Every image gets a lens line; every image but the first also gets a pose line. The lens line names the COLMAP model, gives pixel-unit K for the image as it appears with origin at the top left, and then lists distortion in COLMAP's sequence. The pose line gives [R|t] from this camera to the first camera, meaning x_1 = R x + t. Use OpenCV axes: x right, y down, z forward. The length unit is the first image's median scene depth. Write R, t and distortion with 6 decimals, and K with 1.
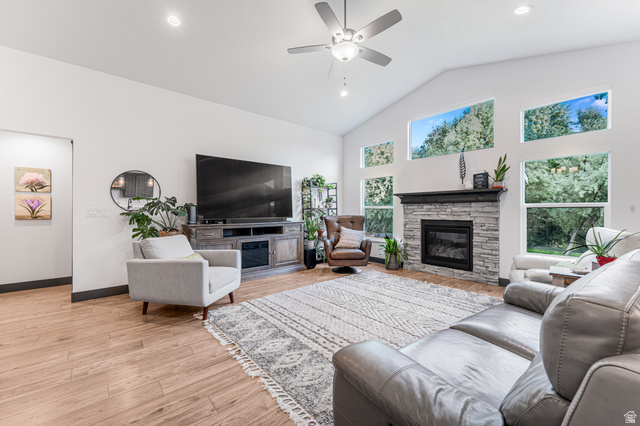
lens RADIAL K [[257.0, 0, 320.0], [0, 257.0, 213.0], [0, 0, 1]] dist [0.000408, 0.000083]
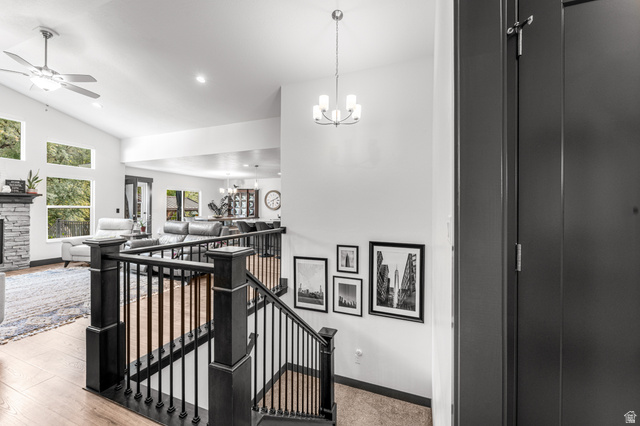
lens RADIAL K [[257.0, 0, 320.0], [0, 257.0, 213.0], [0, 0, 1]] dist [0.000408, 0.000083]
pose [[-0.472963, -0.019342, 0.880870, -1.152107], [0.003613, 0.999708, 0.023892, -0.021348], [-0.881075, 0.014483, -0.472755, 0.309859]]
